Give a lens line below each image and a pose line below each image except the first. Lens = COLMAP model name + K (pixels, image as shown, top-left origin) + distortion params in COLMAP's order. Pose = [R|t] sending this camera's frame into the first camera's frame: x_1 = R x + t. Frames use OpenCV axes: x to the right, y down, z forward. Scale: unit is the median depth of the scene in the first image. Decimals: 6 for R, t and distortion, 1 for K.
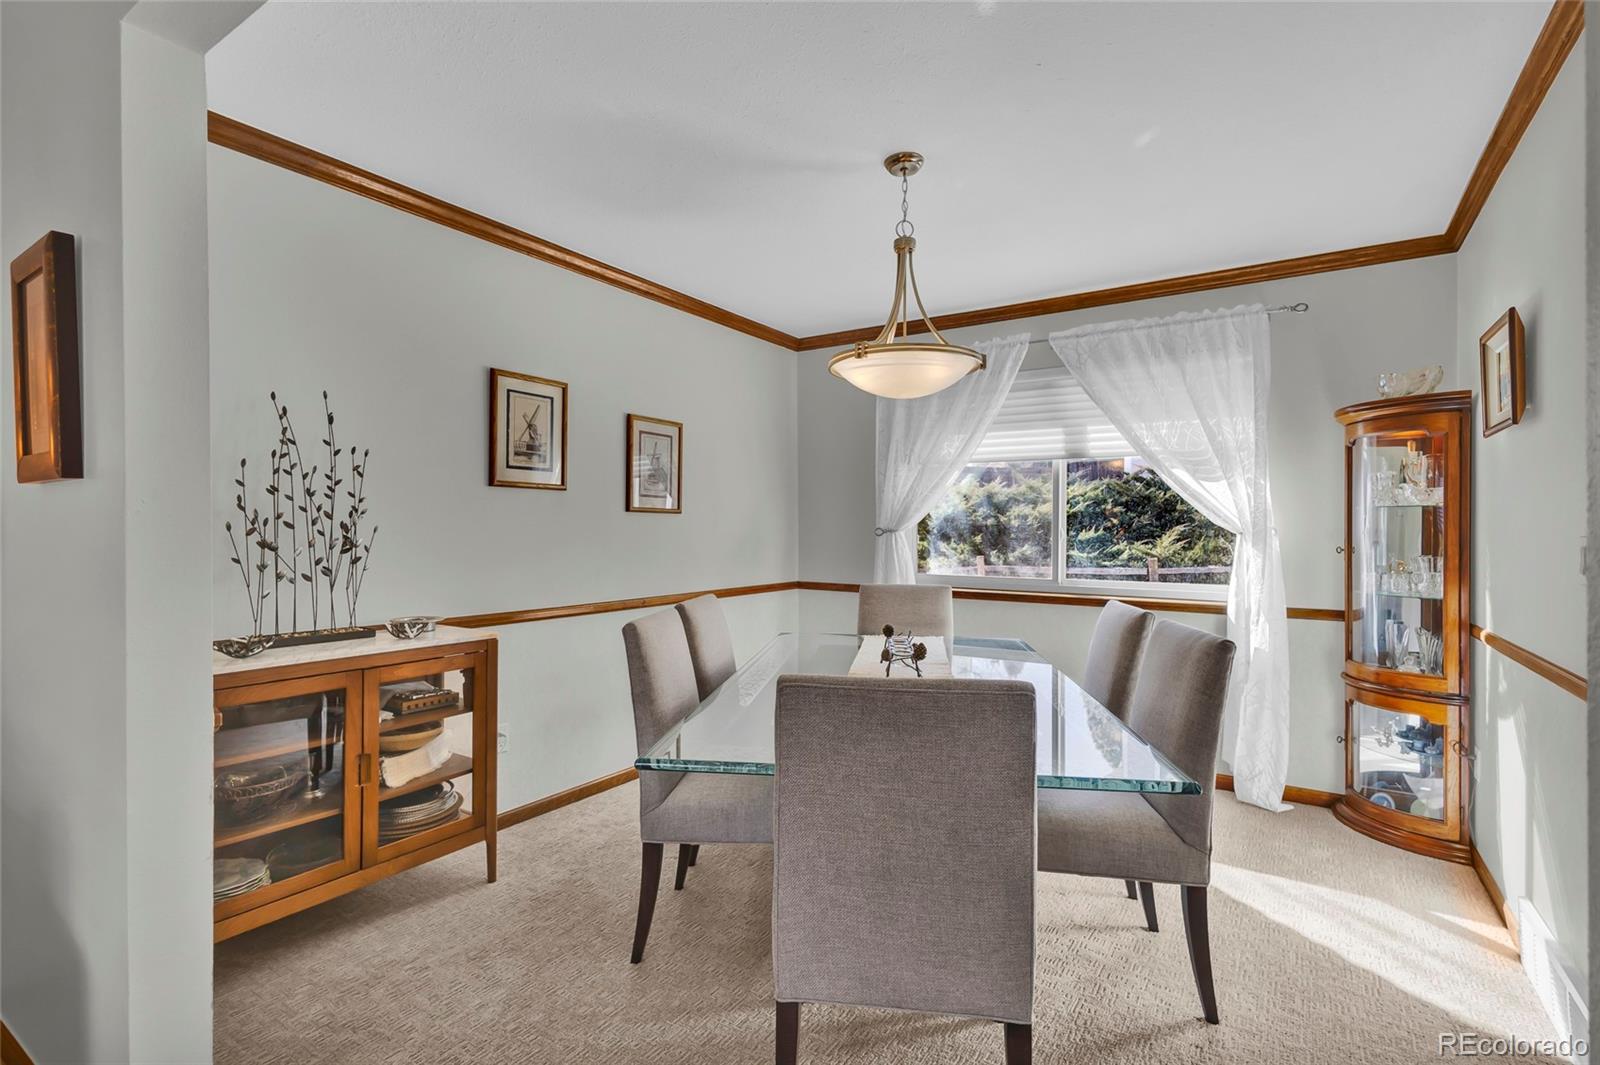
lens RADIAL K [[758.3, 0, 795.5], [0, 758.3, 532.8], [0, 0, 1]] dist [0.007372, -0.000305]
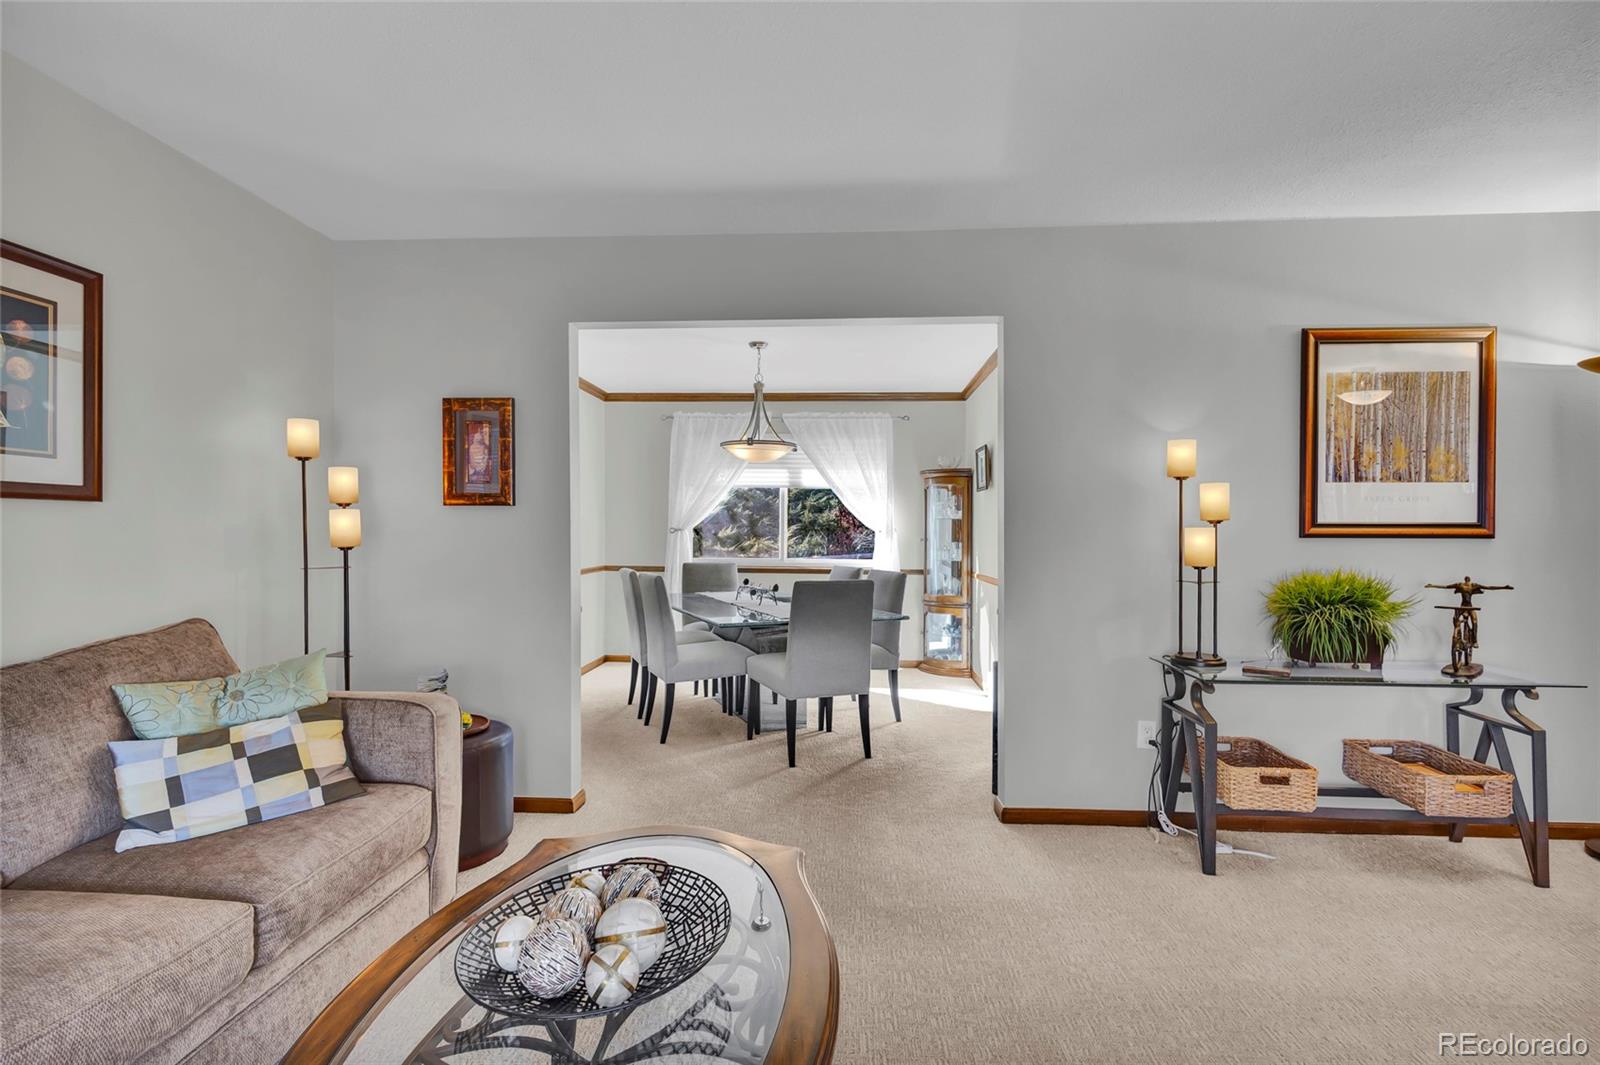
lens RADIAL K [[758.3, 0, 811.7], [0, 758.3, 533.3], [0, 0, 1]] dist [0.007372, -0.000305]
pose [[0.860242, -0.000815, 0.509885, -0.634640], [-0.000630, 0.999996, 0.002661, 0.000495], [-0.509886, -0.002611, 0.860238, -0.658381]]
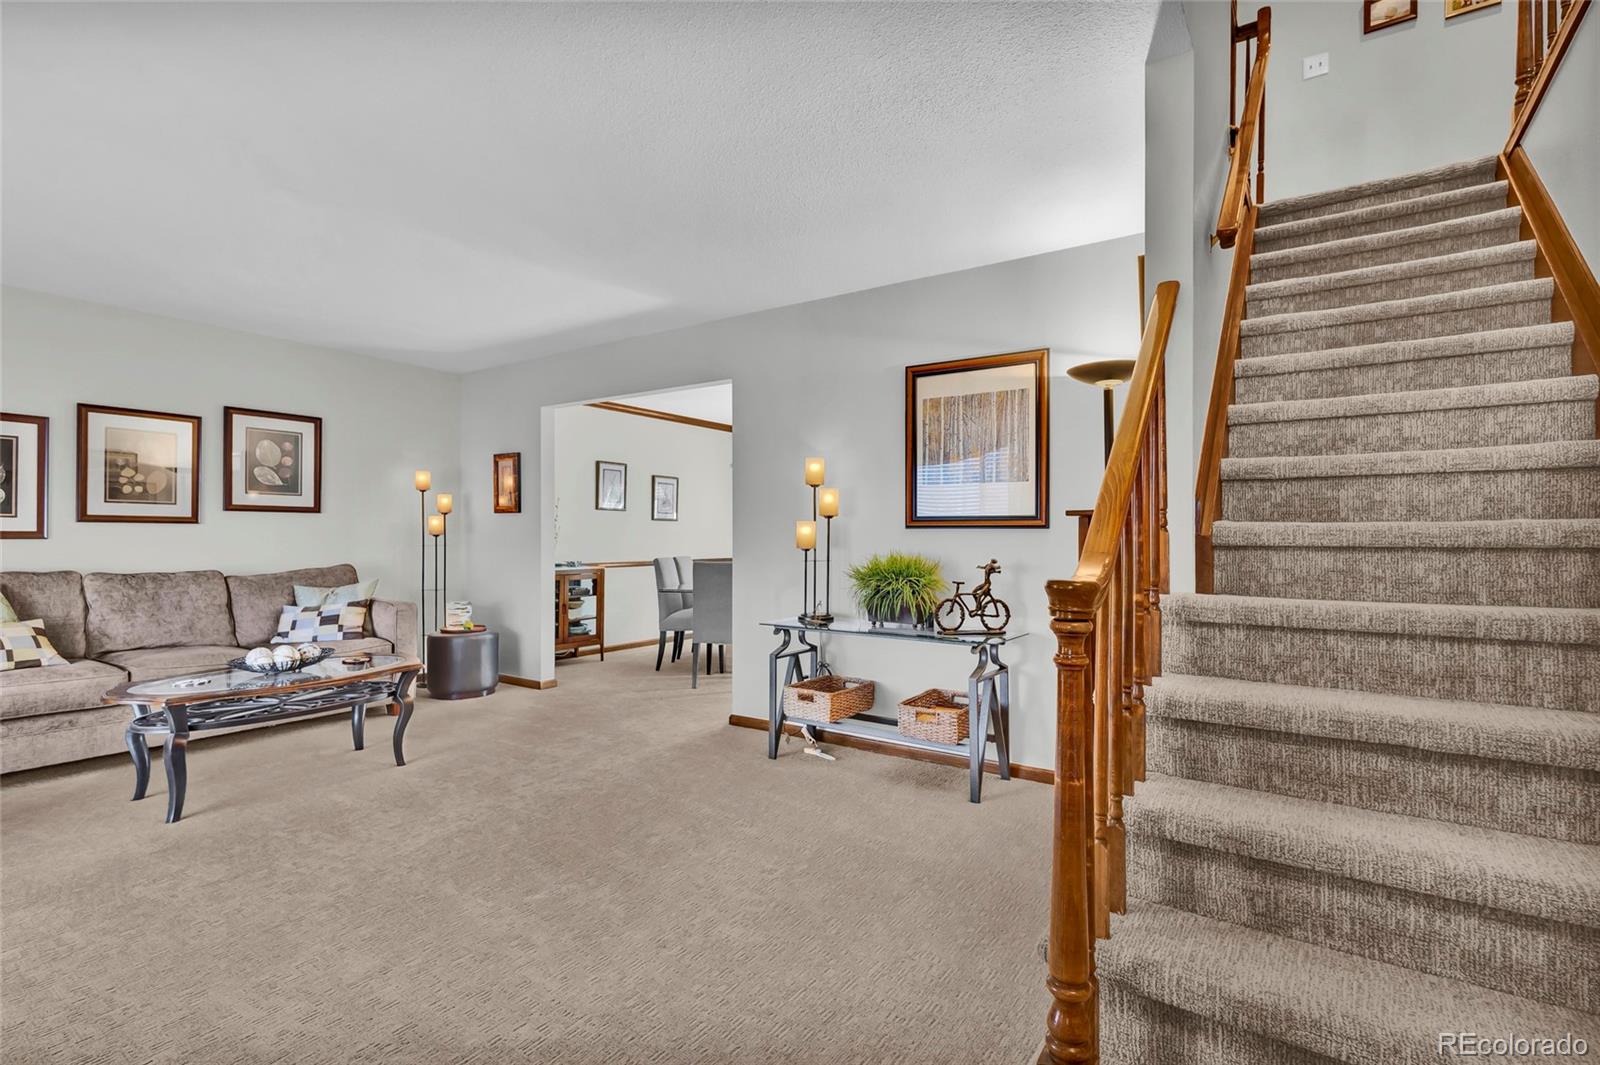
lens RADIAL K [[758.3, 0, 806.6], [0, 758.3, 529.3], [0, 0, 1]] dist [0.007372, -0.000305]
pose [[0.999992, 0.003021, -0.002489, 0.270974], [-0.003046, 0.999943, -0.010253, 0.024005], [0.002458, 0.010260, 0.999944, -1.417073]]
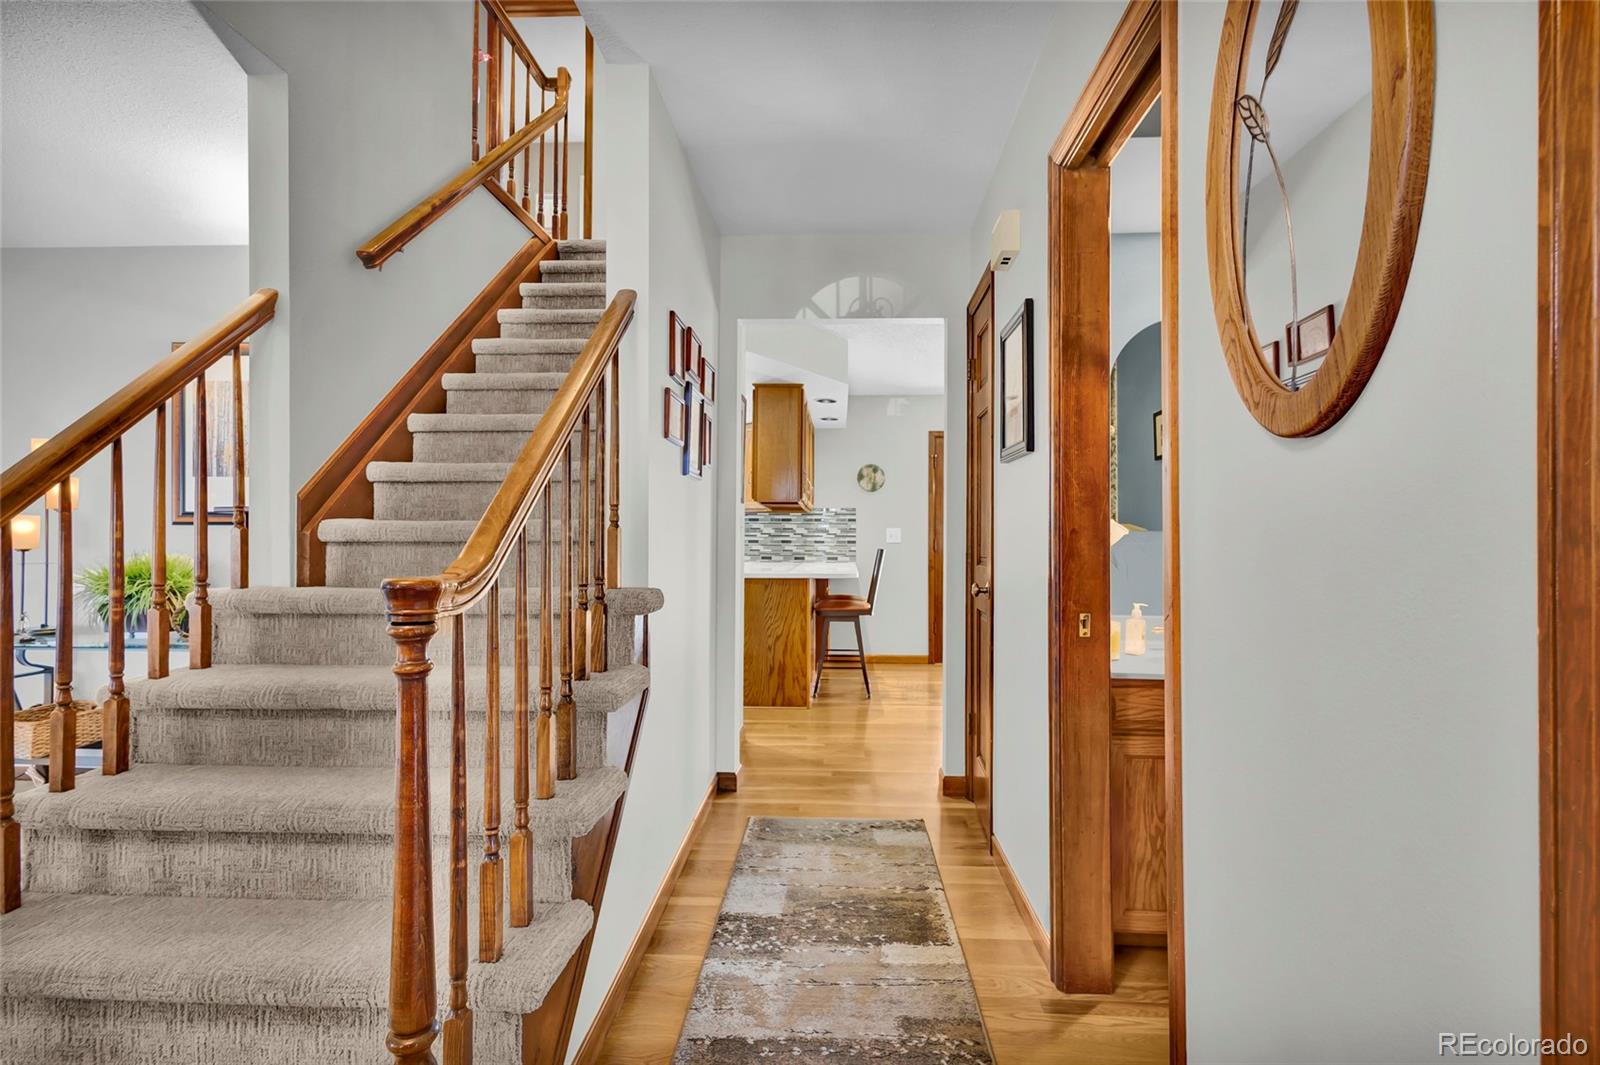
lens RADIAL K [[758.3, 0, 804.0], [0, 758.3, 534.9], [0, 0, 1]] dist [0.007372, -0.000305]
pose [[0.863363, 0.000529, 0.504582, 0.646738], [0.002417, 0.999984, -0.005184, 0.028497], [-0.504577, 0.005696, 0.863348, -1.591985]]
